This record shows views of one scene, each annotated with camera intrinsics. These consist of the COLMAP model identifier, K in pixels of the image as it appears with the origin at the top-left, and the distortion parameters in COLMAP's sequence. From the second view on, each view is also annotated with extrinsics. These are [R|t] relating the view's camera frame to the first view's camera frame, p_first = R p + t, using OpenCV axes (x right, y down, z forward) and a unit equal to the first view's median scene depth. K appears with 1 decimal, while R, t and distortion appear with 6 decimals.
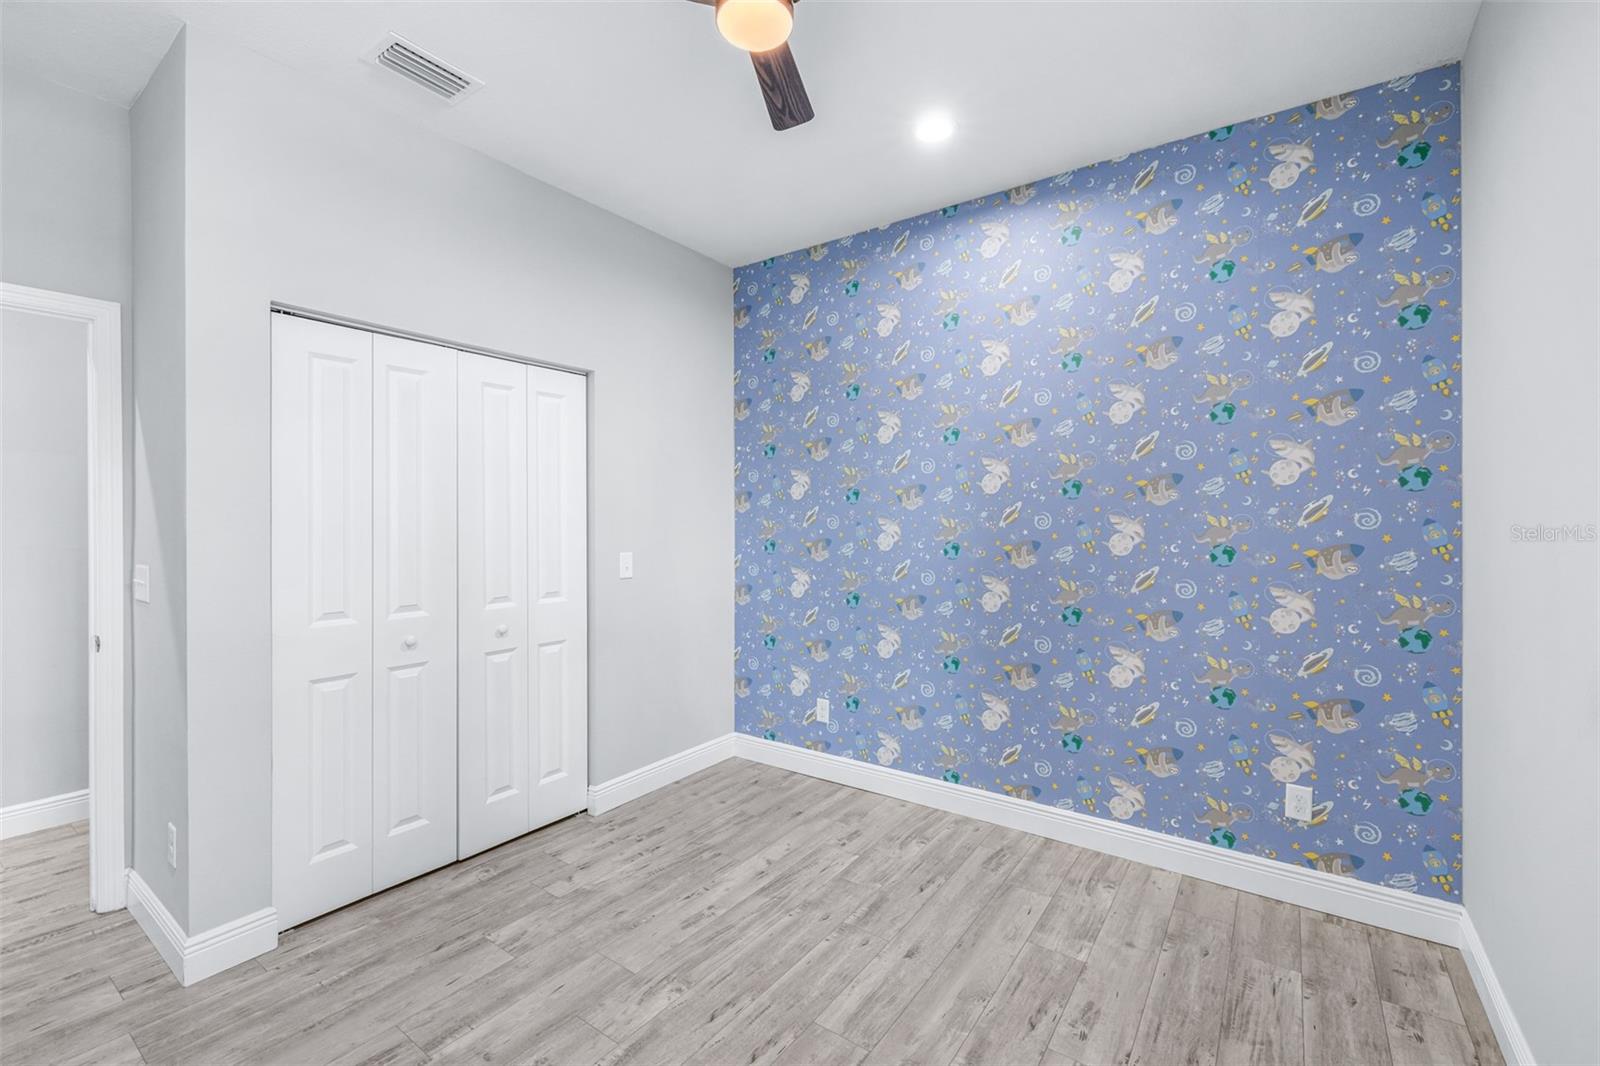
lens RADIAL K [[692.8, 0, 804.0], [0, 692.8, 513.0], [0, 0, 1]] dist [0.001718, 0.000081]
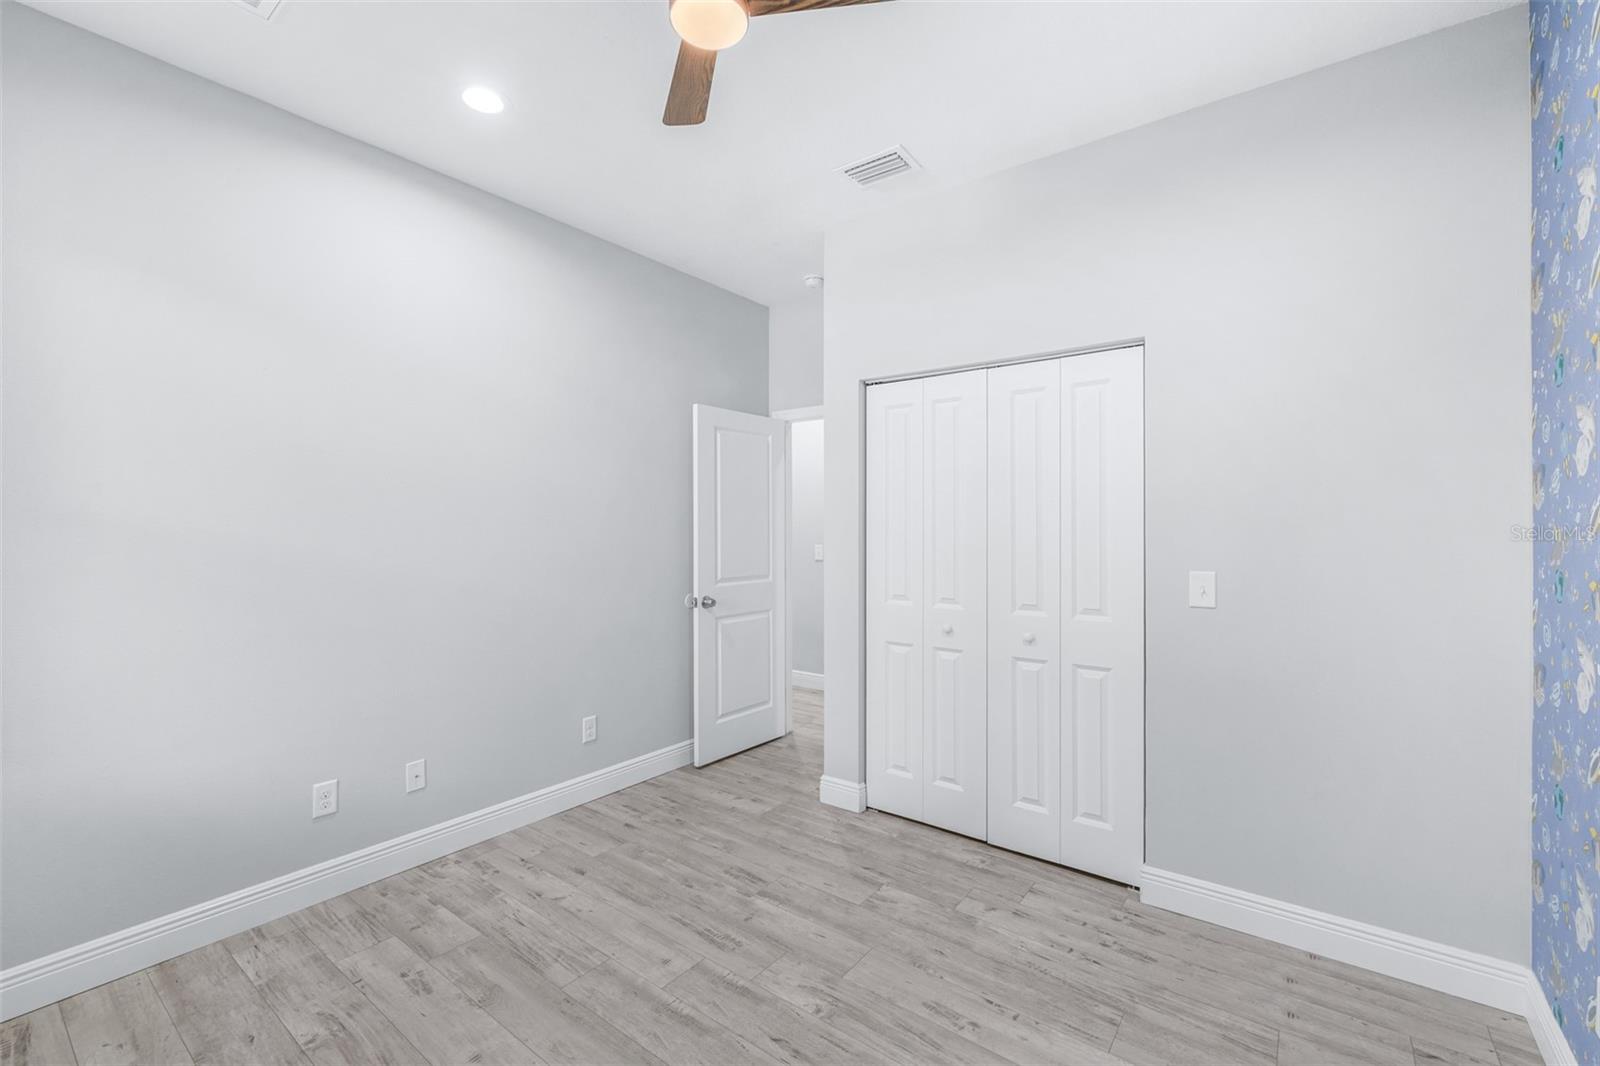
lens RADIAL K [[690.5, 0, 798.6], [0, 690.5, 512.6], [0, 0, 1]] dist [0.000267, 0.000060]
pose [[-0.050374, -0.018956, -0.998551, 0.605547], [0.013332, 0.999718, -0.019651, 0.006478], [0.998641, -0.014302, -0.050107, 0.779919]]
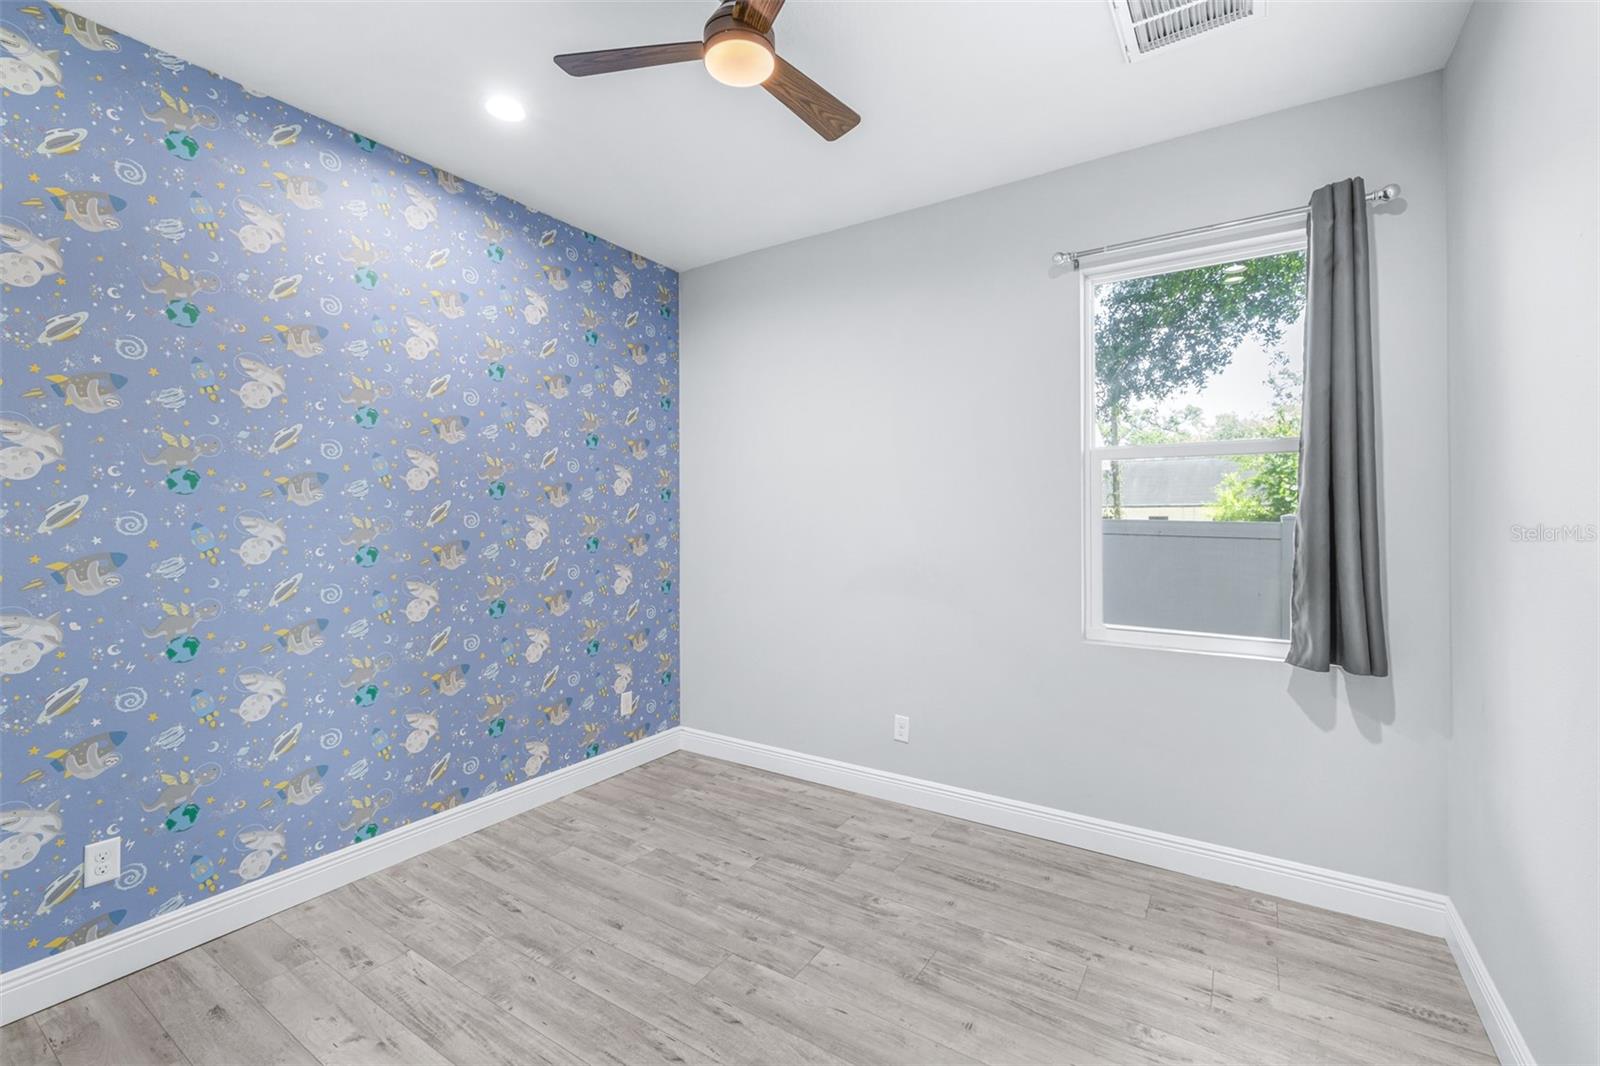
lens RADIAL K [[690.5, 0, 798.6], [0, 690.5, 512.6], [0, 0, 1]] dist [0.000267, 0.000060]
pose [[-0.049092, 0.012296, 0.998719, -0.756891], [-0.002896, 0.999918, -0.012453, 0.012777], [-0.998790, -0.003503, -0.049052, 0.635307]]
